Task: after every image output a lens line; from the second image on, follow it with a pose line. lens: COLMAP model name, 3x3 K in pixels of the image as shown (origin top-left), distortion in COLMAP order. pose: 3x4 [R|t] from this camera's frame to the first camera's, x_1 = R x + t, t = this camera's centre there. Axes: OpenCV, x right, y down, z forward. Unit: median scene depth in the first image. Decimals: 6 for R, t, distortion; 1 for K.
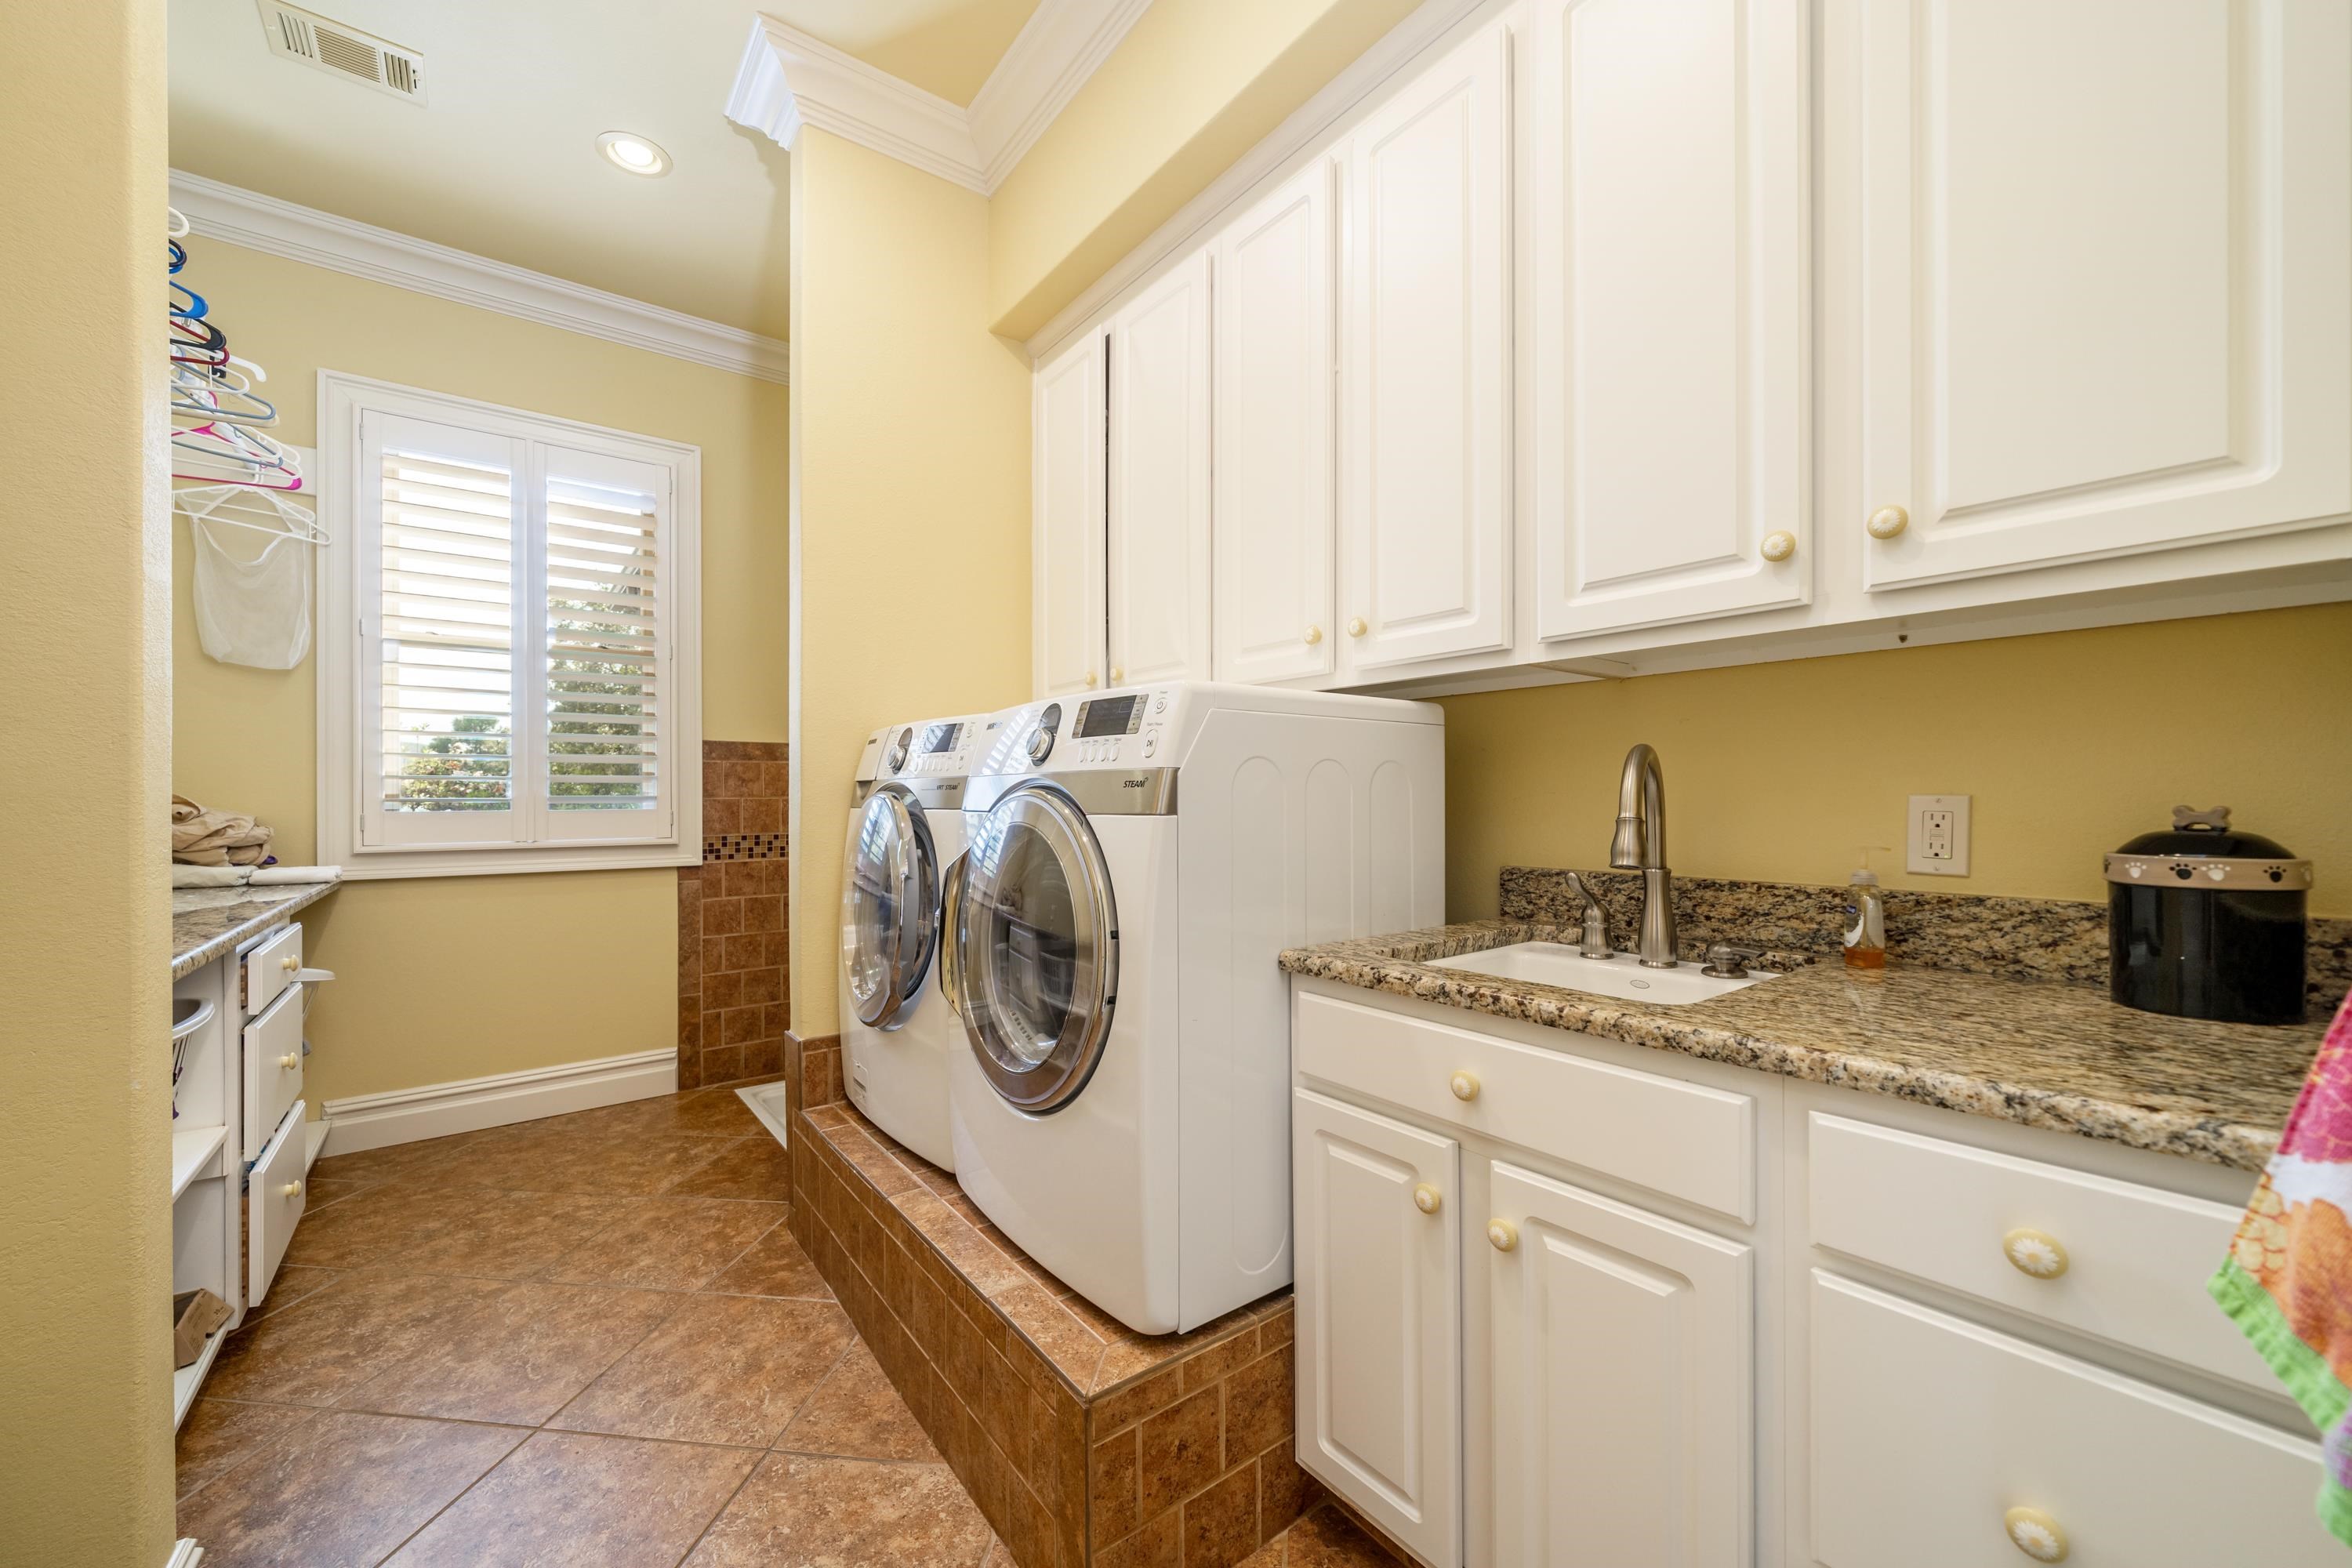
lens RADIAL K [[893.4, 0, 1176.9], [0, 893.4, 807.9], [0, 0, 1]] dist [-0.003433, -0.000308]
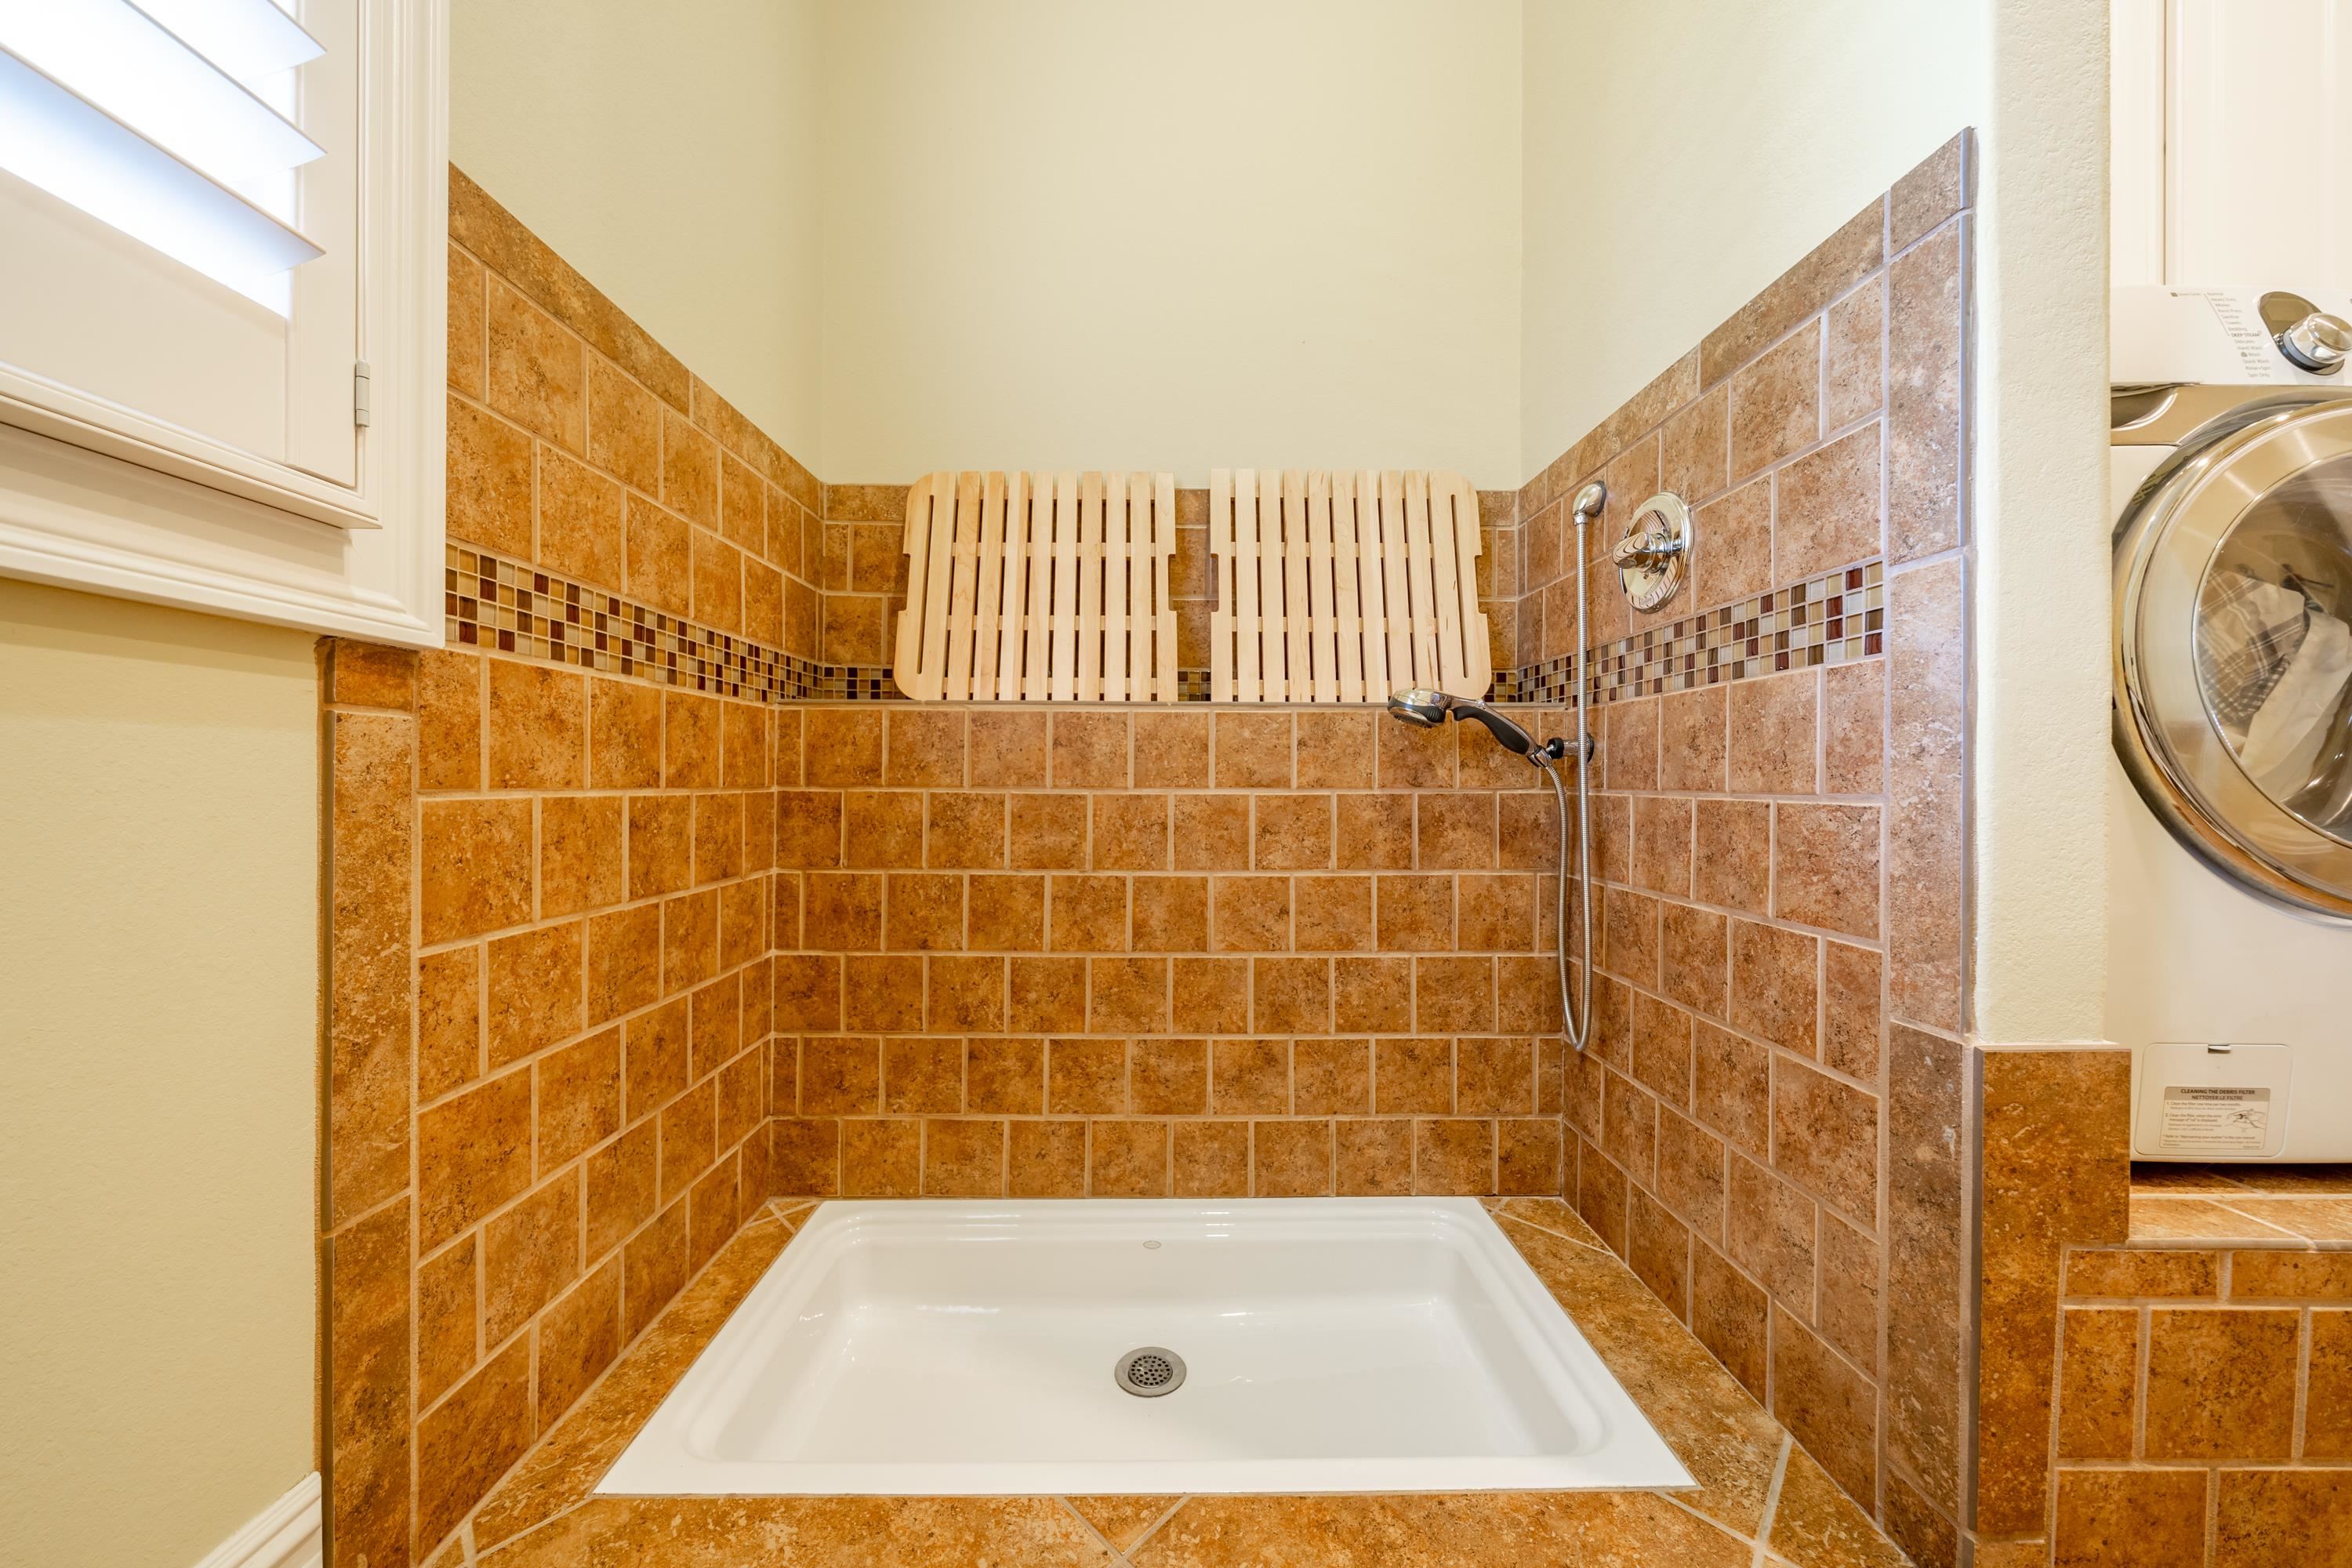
lens RADIAL K [[809.1, 0, 1179.3], [0, 809.1, 795.8], [0, 0, 1]] dist [-0.005375, 0.000066]
pose [[0.601897, 0.000275, 0.798574, -0.574544], [-0.005305, 0.999979, 0.003655, 0.099743], [-0.798556, -0.006436, 0.601886, 0.698077]]
